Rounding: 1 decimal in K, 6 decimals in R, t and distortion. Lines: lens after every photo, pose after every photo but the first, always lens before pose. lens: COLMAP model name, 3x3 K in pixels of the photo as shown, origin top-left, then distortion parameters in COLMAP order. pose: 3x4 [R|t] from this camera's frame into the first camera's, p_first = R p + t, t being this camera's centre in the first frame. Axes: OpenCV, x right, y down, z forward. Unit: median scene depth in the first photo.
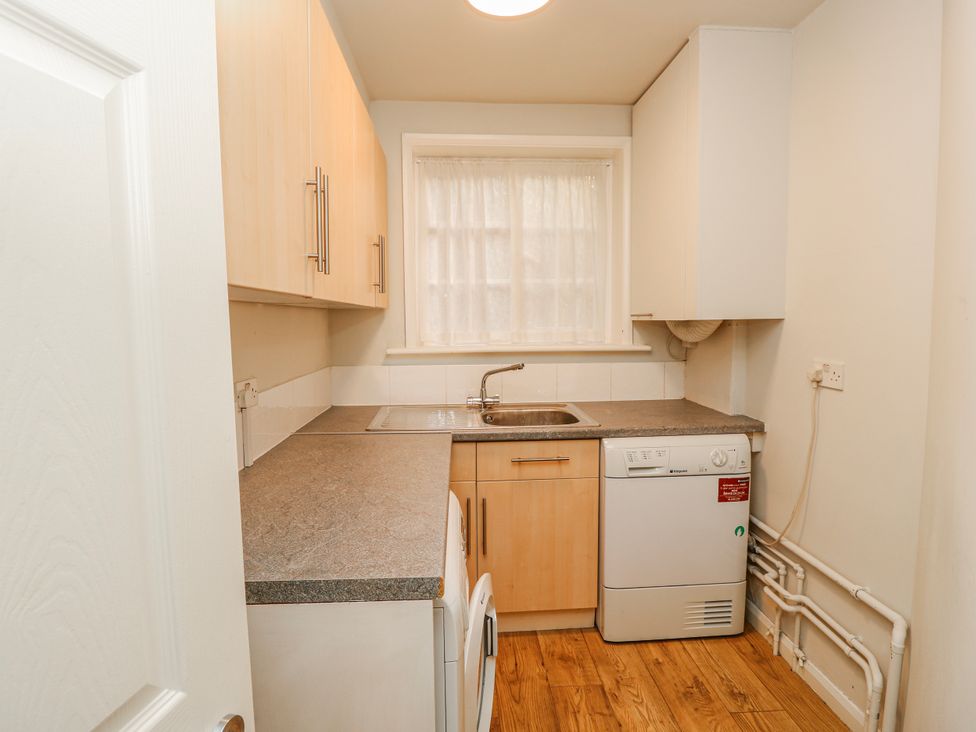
lens RADIAL K [[510.5, 0, 492.3], [0, 510.5, 363.8], [0, 0, 1]] dist [-0.003651, -0.010585]
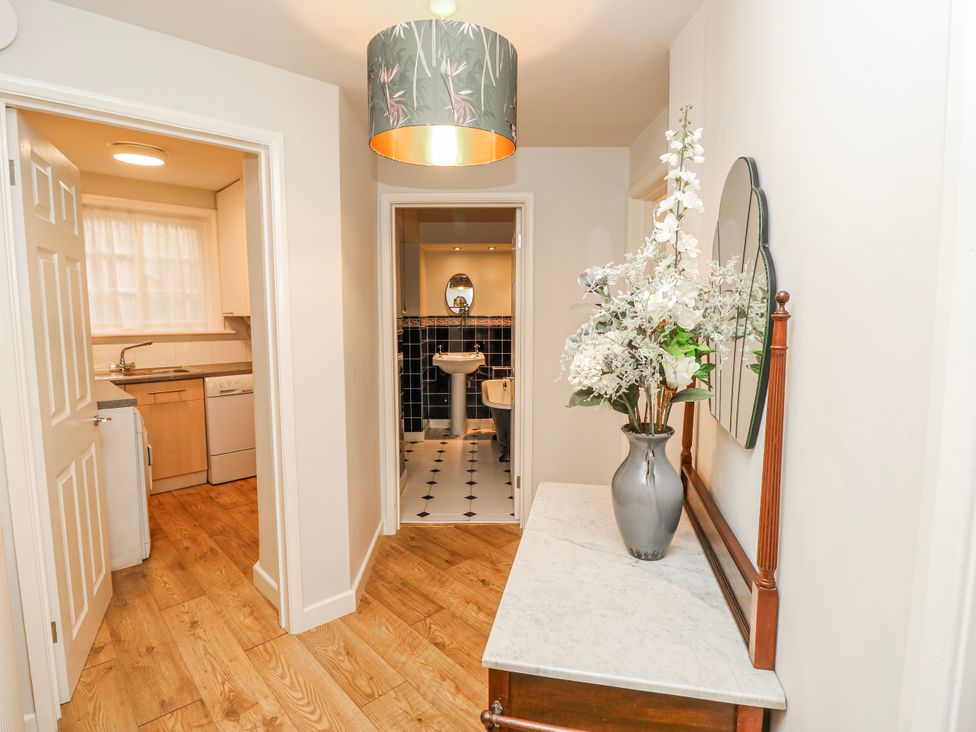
lens RADIAL K [[510.5, 0, 484.6], [0, 510.5, 366.7], [0, 0, 1]] dist [-0.003651, -0.010585]
pose [[0.781843, -0.053446, 0.621181, -0.112106], [0.045980, 0.998549, 0.028041, 0.076617], [-0.621778, 0.006639, 0.783165, -0.878329]]
